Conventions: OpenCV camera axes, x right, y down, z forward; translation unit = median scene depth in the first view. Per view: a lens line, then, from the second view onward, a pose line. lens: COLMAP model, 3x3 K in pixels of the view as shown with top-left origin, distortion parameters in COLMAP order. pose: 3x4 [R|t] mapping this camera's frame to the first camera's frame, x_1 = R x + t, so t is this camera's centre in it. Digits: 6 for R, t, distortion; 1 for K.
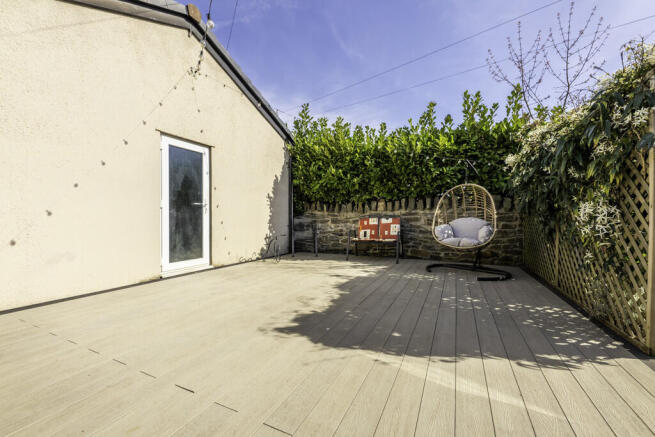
lens RADIAL K [[270.5, 0, 328.9], [0, 270.5, 221.6], [0, 0, 1]] dist [0.002147, -0.001833]
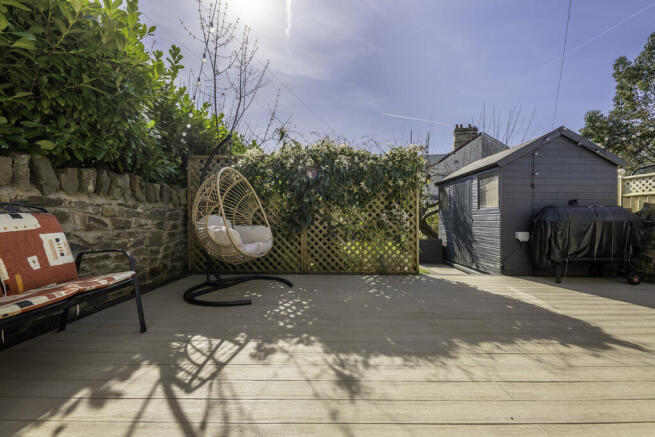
lens RADIAL K [[270.5, 0, 327.3], [0, 270.5, 219.0], [0, 0, 1]] dist [0.002147, -0.001833]
pose [[-0.440249, -0.007560, 0.897844, -0.308305], [0.004354, 0.999935, 0.010555, -0.013148], [-0.897865, 0.008556, -0.440187, 1.368449]]
